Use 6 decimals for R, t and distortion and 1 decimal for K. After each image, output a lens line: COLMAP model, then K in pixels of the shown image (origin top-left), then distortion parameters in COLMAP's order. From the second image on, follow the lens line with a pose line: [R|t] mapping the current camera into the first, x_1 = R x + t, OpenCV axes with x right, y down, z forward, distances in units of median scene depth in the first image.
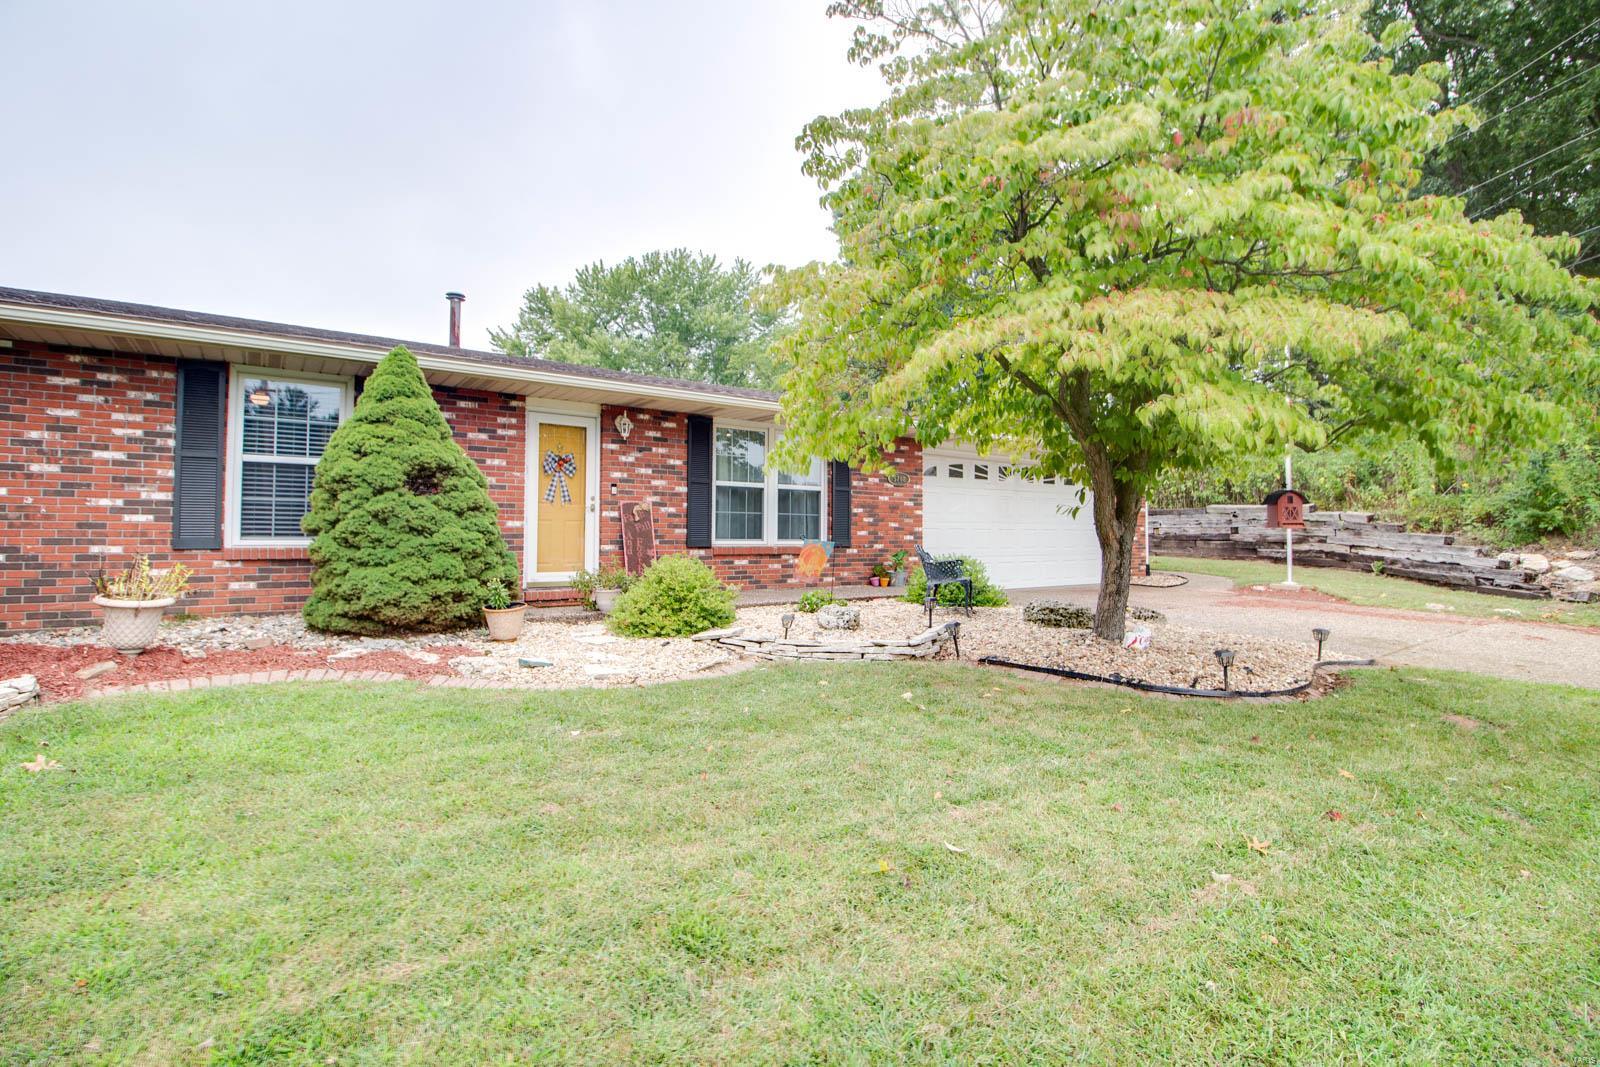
lens RADIAL K [[755.5, 0, 806.1], [0, 755.5, 512.8], [0, 0, 1]] dist [0.001714, -0.015167]
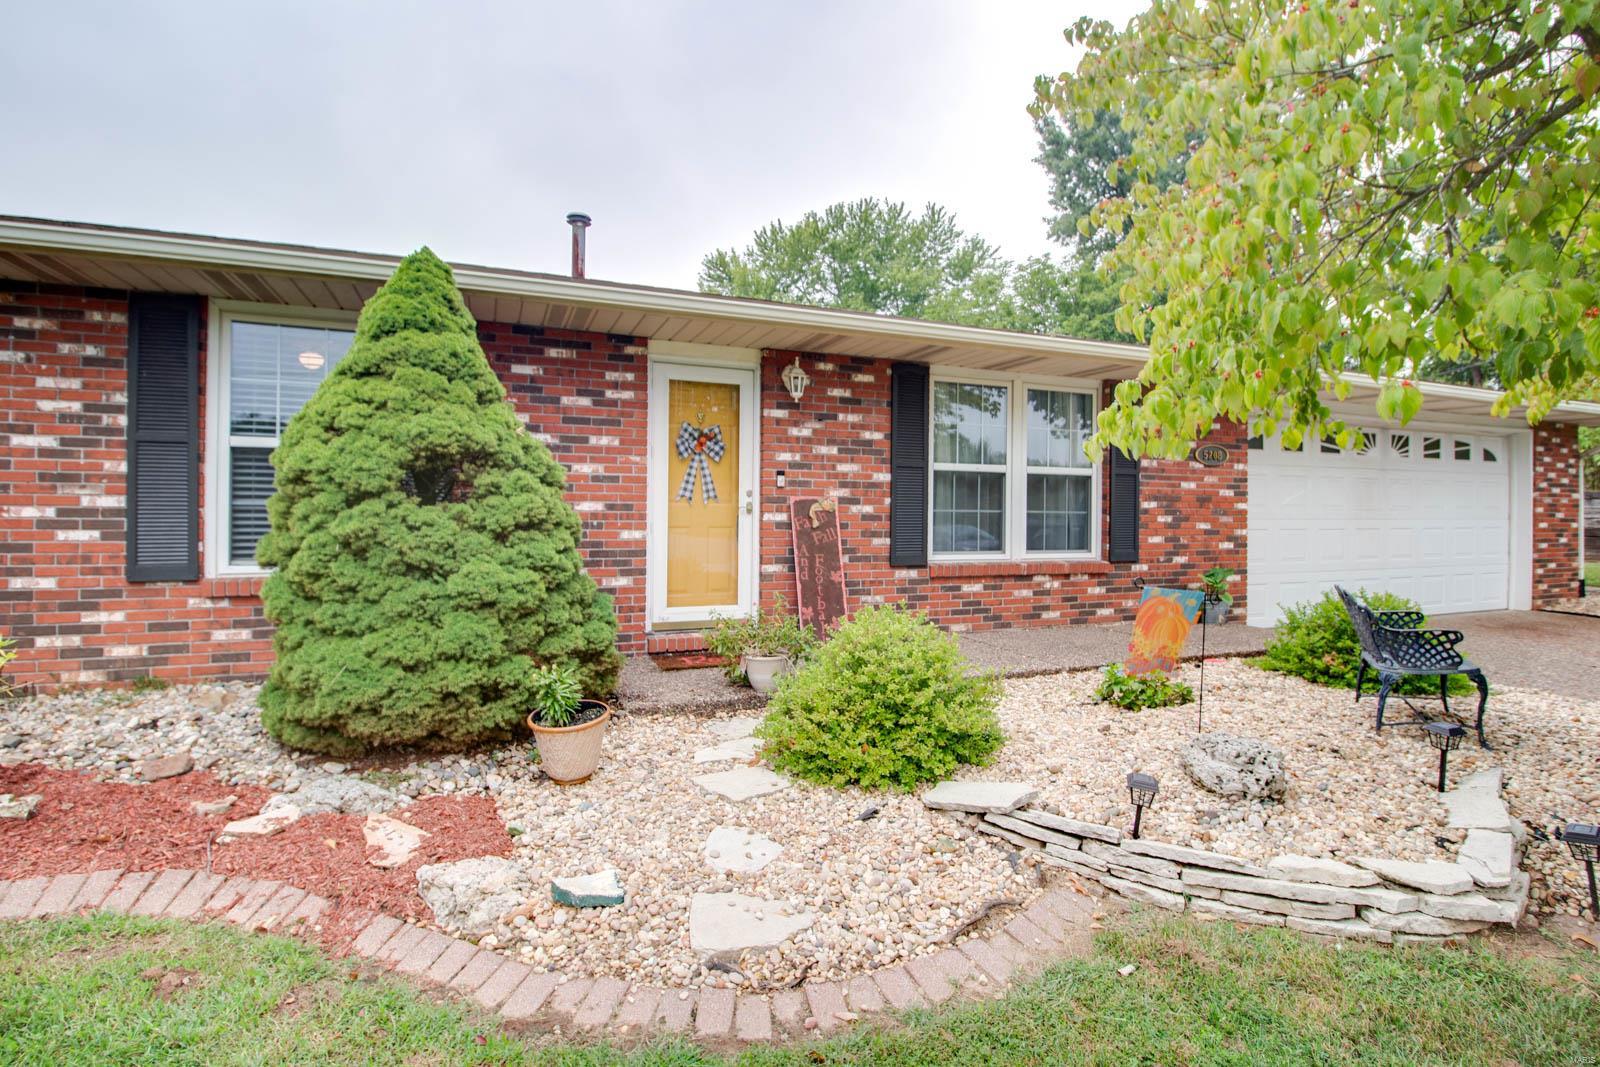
lens RADIAL K [[778.4, 0, 804.4], [0, 778.4, 505.2], [0, 0, 1]] dist [0.003505, -0.016549]
pose [[0.971417, 0.002659, -0.237366, -0.077075], [0.003005, 0.999719, 0.023496, -0.024889], [0.237362, -0.023538, 0.971136, 0.361622]]
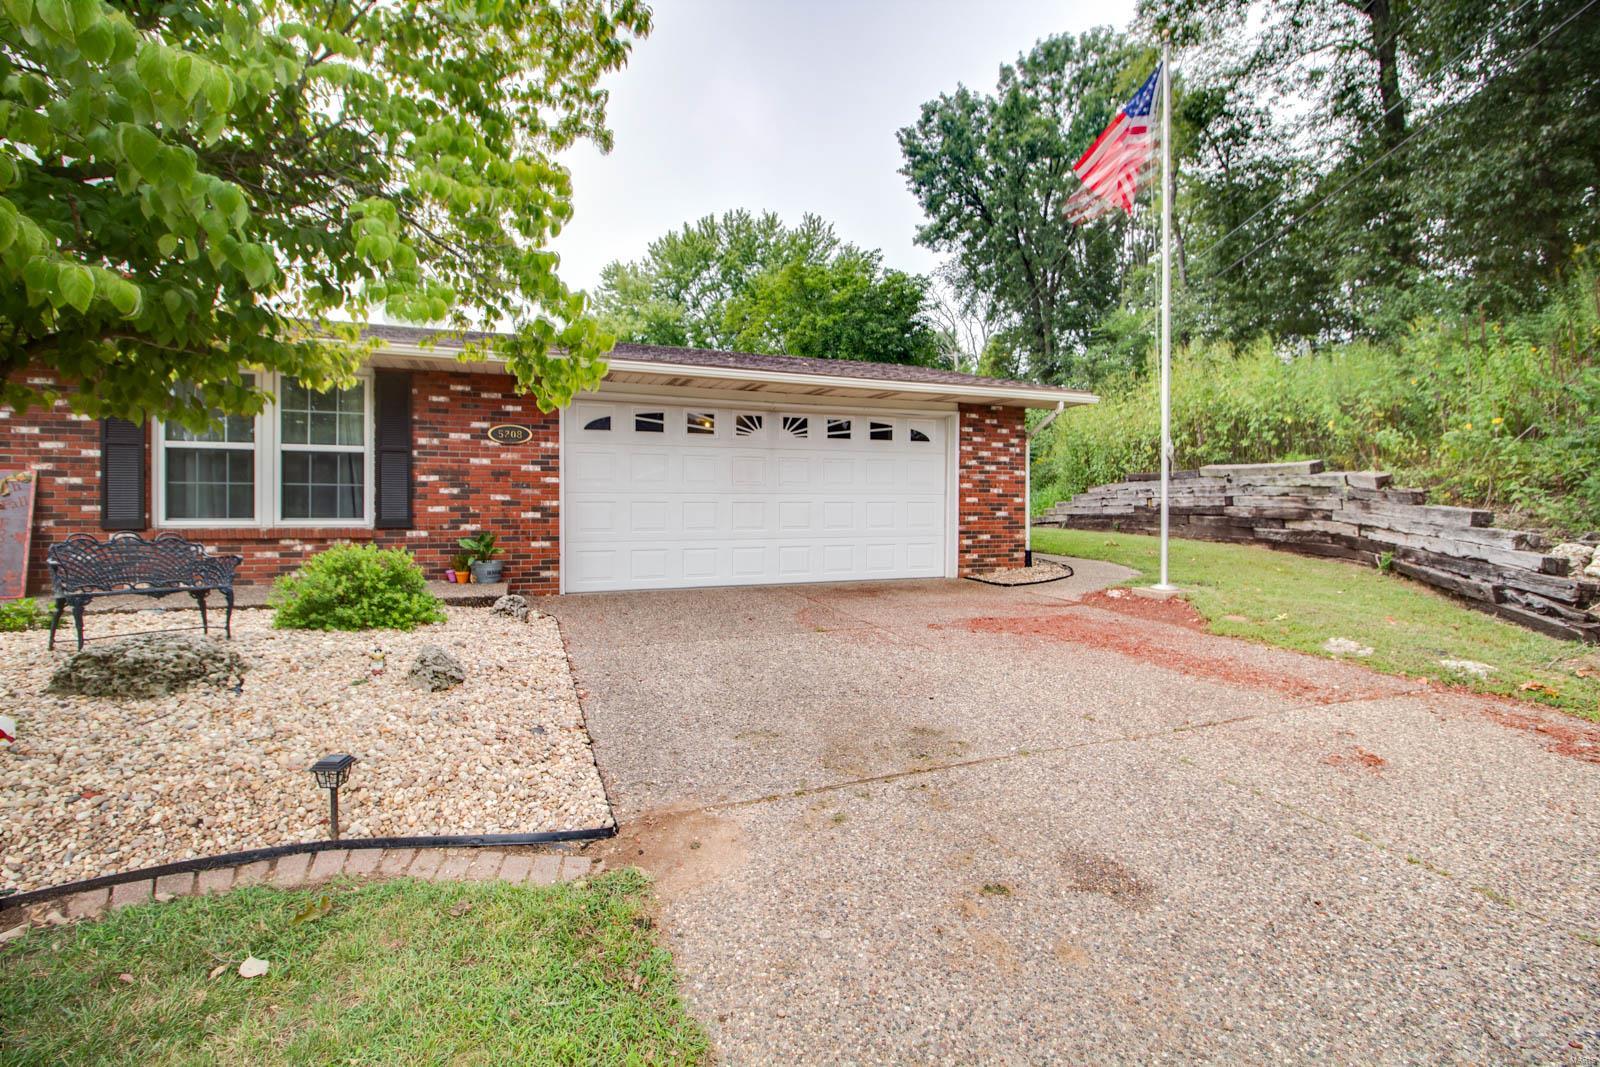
lens RADIAL K [[733.9, 0, 805.8], [0, 733.9, 514.5], [0, 0, 1]] dist [-0.000026, -0.013601]
pose [[0.968275, 0.000684, -0.249886, 0.768232], [0.009862, 0.999113, 0.040948, 0.008153], [0.249693, -0.042114, 0.967409, 0.516608]]
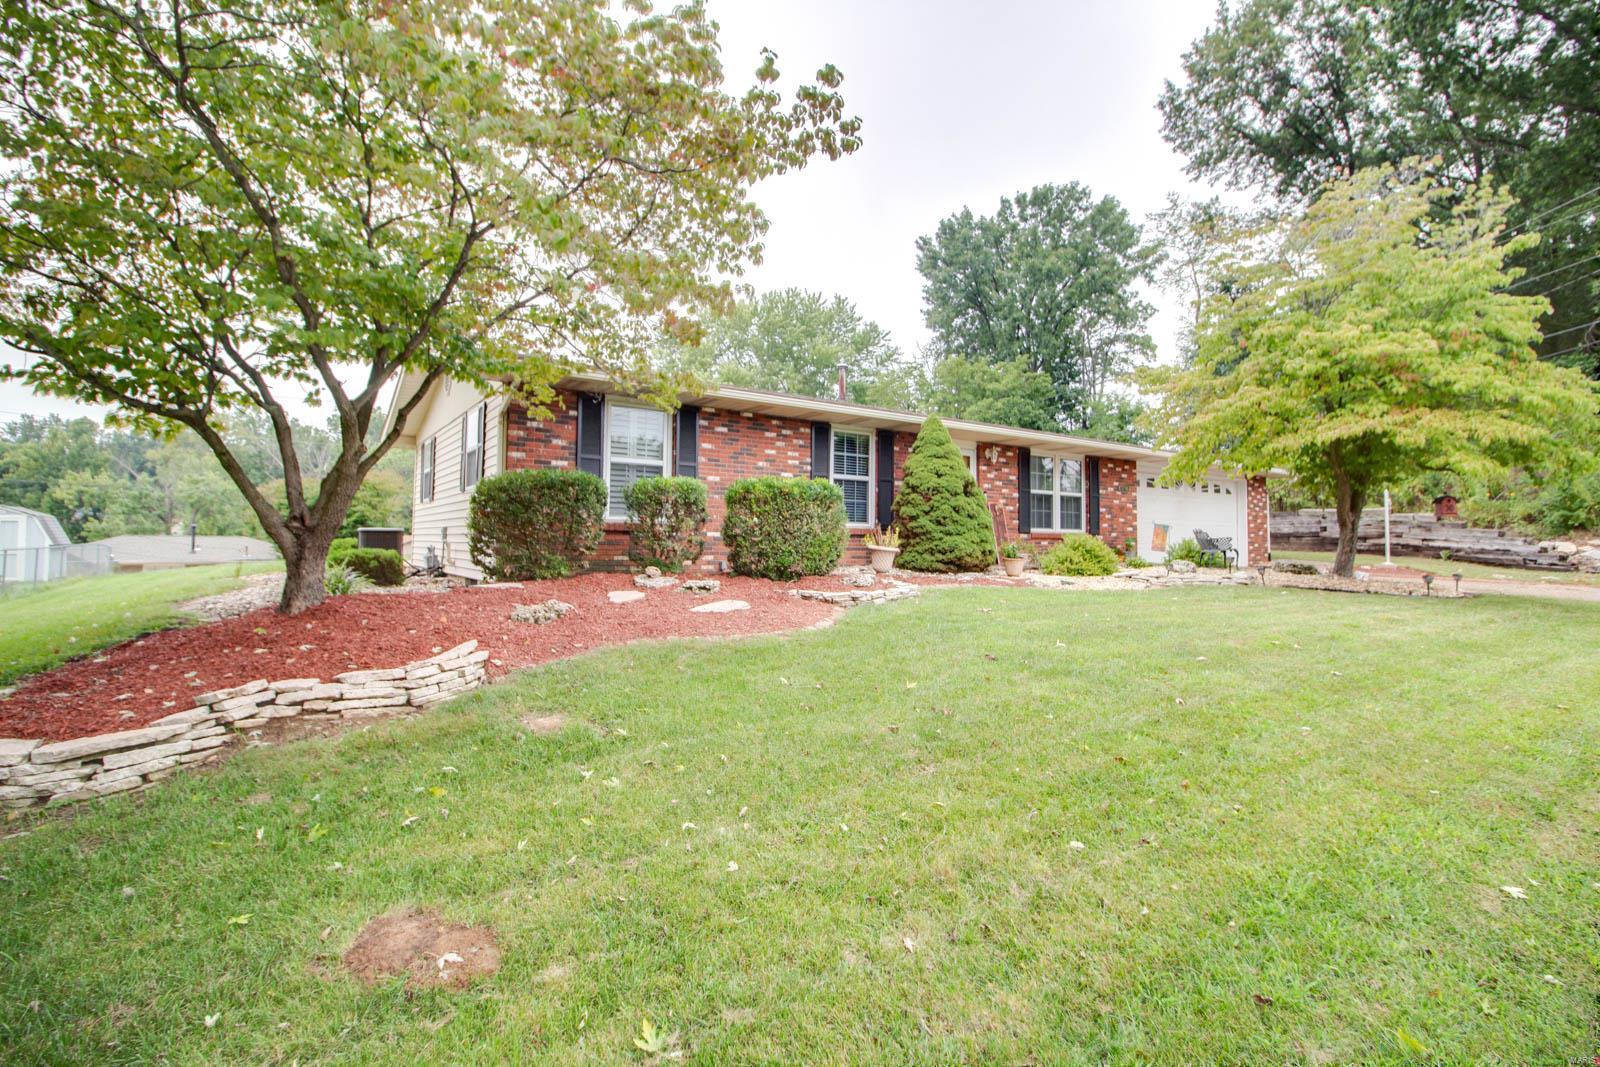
lens RADIAL K [[733.9, 0, 805.8], [0, 733.9, 514.5], [0, 0, 1]] dist [-0.000026, -0.013601]
pose [[0.999758, 0.001680, -0.021934, -0.612738], [-0.001884, 0.999955, -0.009285, 0.025498], [0.021917, 0.009324, 0.999716, -0.564226]]
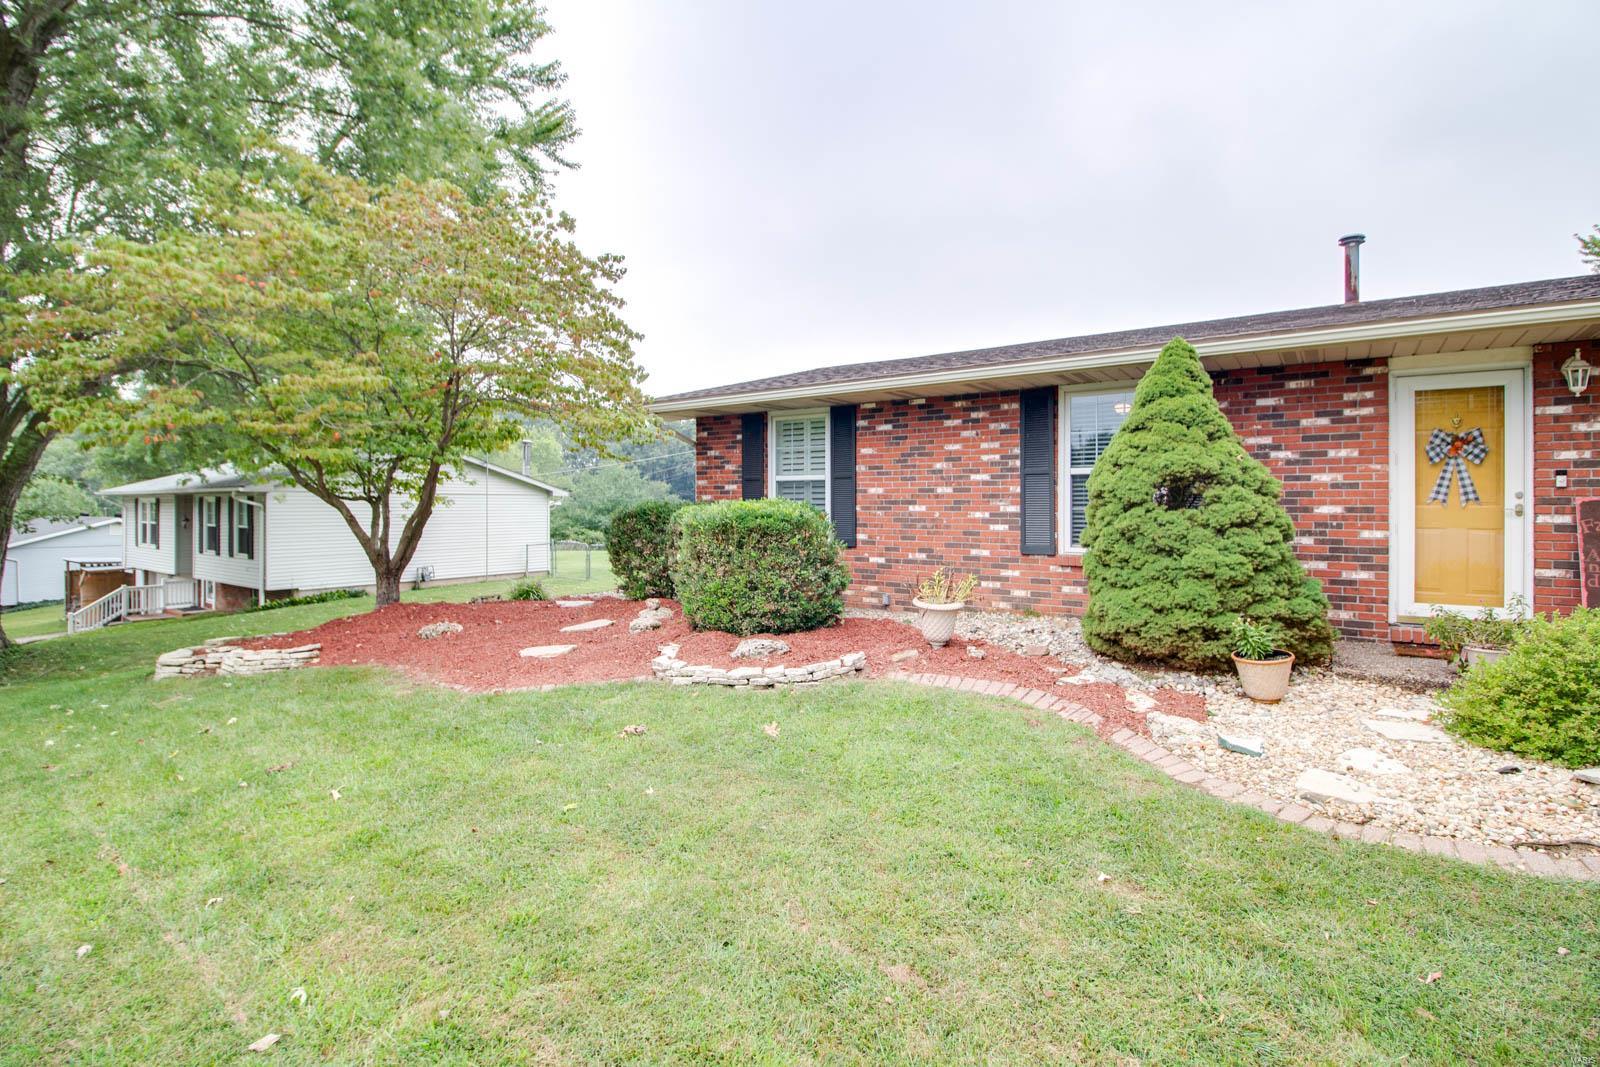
lens RADIAL K [[755.5, 0, 806.1], [0, 755.5, 512.8], [0, 0, 1]] dist [0.001714, -0.015167]
pose [[0.325043, 0.002853, -0.945695, 0.122460], [0.030673, 0.999438, 0.013558, -0.031584], [0.945202, -0.033414, 0.324773, 0.226204]]
